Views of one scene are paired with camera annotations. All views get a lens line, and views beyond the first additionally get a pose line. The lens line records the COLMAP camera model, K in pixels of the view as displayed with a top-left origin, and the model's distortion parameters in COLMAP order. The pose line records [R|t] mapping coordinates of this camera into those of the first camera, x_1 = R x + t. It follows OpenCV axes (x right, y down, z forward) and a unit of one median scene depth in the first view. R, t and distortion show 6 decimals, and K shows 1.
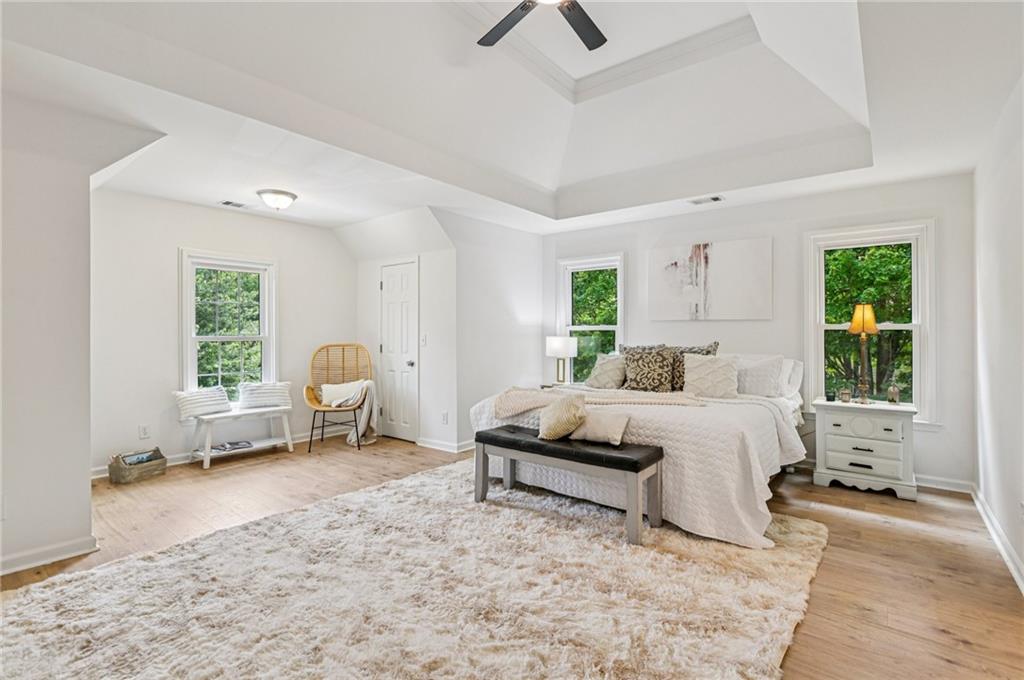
lens RADIAL K [[484.8, 0, 511.4], [0, 484.8, 332.6], [0, 0, 1]] dist [-0.003621, -0.003363]
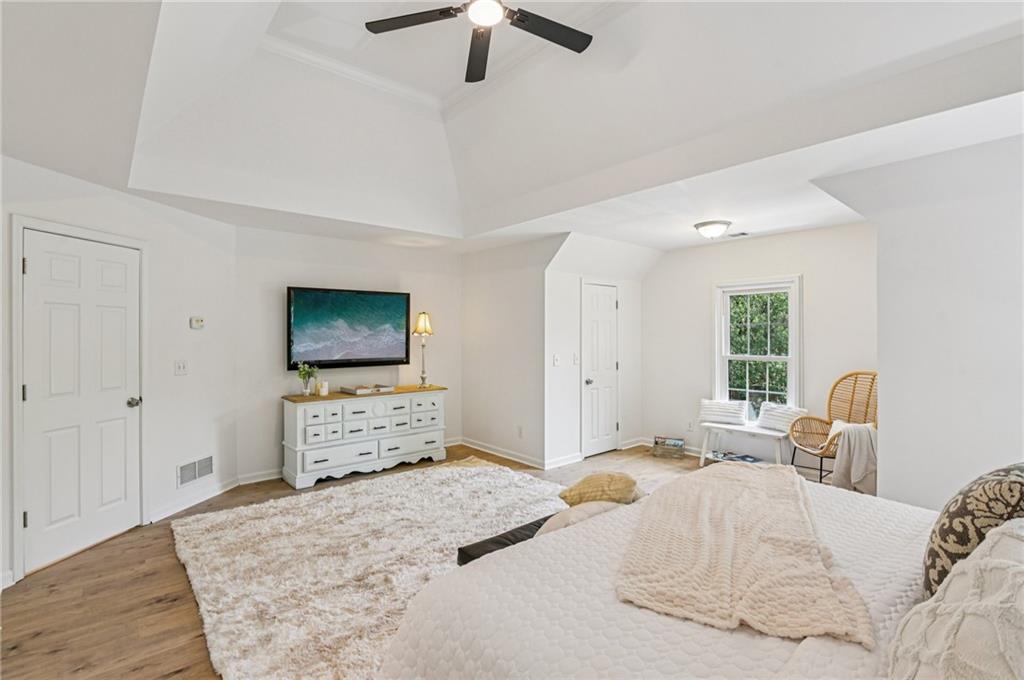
lens RADIAL K [[484.8, 0, 508.1], [0, 484.8, 331.9], [0, 0, 1]] dist [-0.003621, -0.003363]
pose [[-0.170488, 0.001358, -0.985359, 0.802283], [-0.004477, 0.999988, 0.002152, -0.066149], [0.985349, 0.004779, -0.170480, 0.946635]]
